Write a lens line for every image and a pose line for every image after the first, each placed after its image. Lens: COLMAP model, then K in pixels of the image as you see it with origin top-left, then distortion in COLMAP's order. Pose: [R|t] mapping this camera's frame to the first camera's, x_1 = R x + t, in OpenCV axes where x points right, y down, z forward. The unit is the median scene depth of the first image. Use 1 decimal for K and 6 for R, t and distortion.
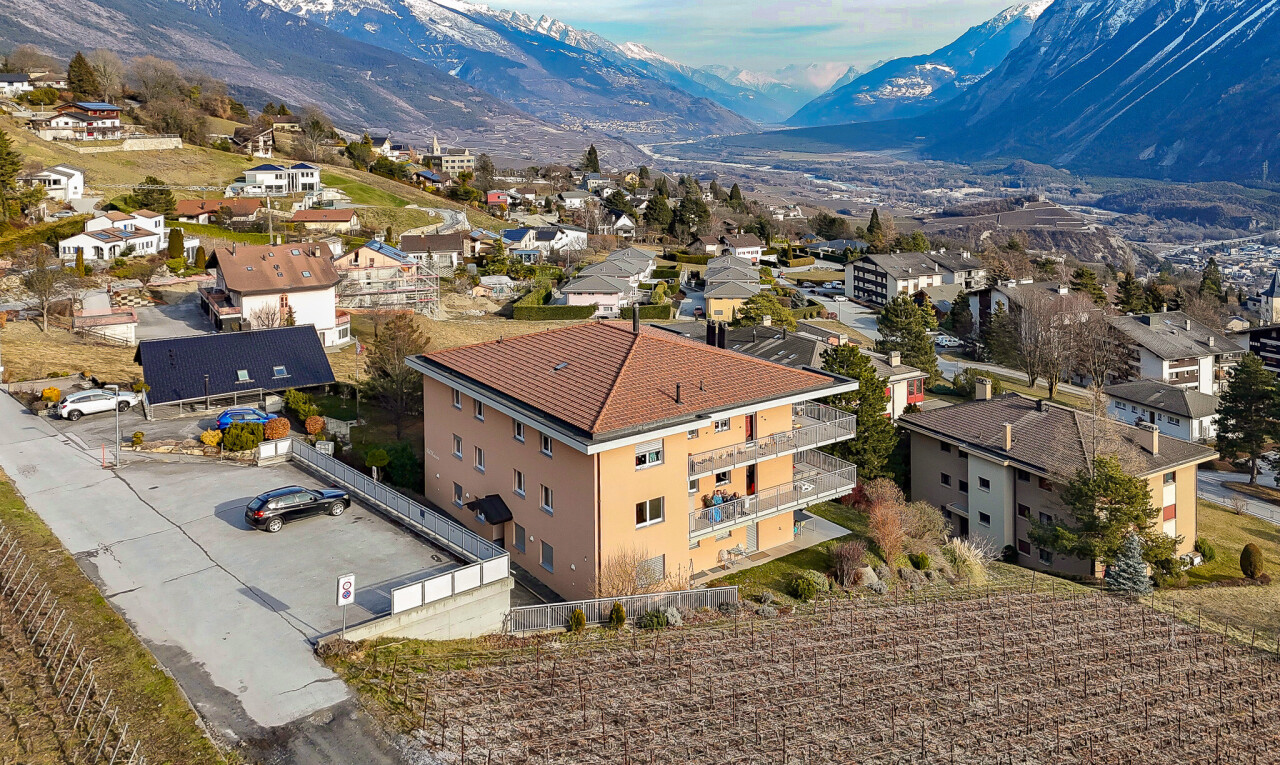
lens RADIAL K [[508.5, 0, 640.1], [0, 508.5, 385.7], [0, 0, 1]] dist [-0.000693, -0.000041]
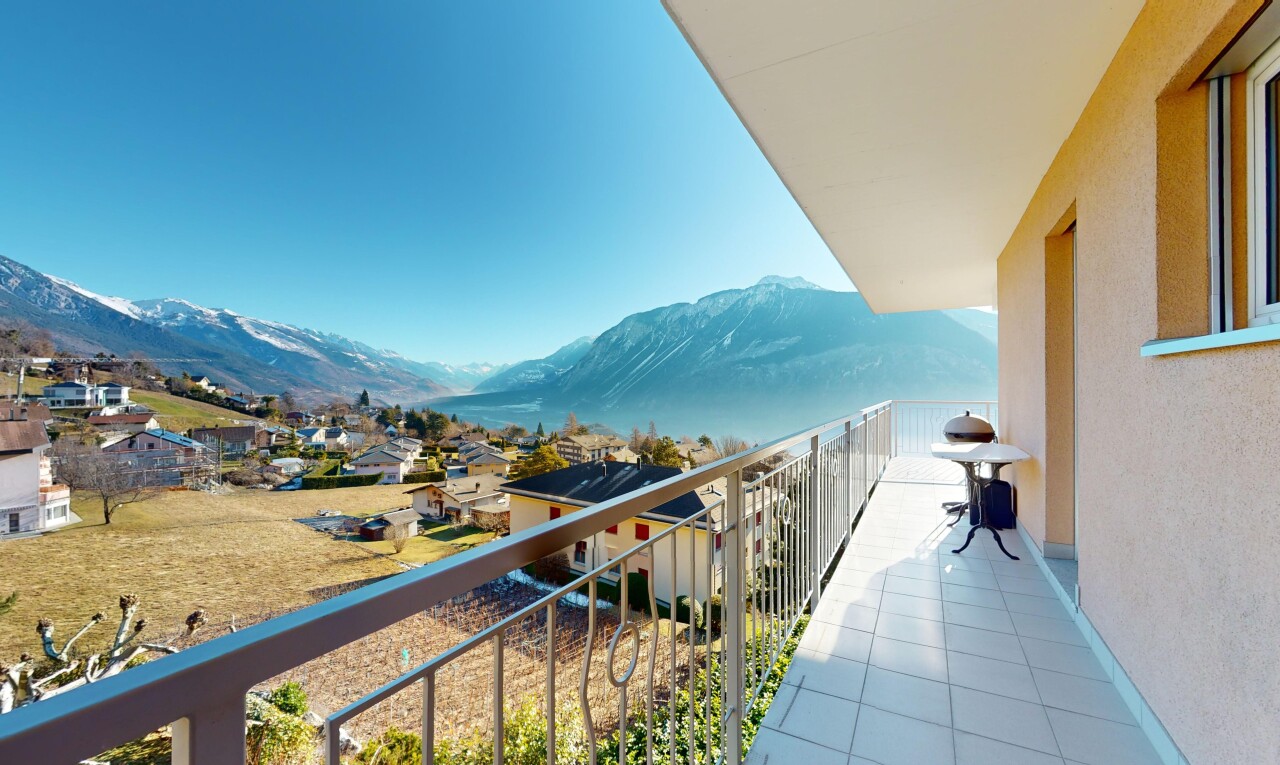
lens RADIAL K [[508.5, 0, 640.1], [0, 508.5, 385.7], [0, 0, 1]] dist [-0.000693, -0.000041]
pose [[0.942036, -0.010890, 0.335336, 0.227692], [0.099500, 0.963579, -0.248225, 0.007977], [-0.320420, 0.267202, 0.908809, -0.917473]]
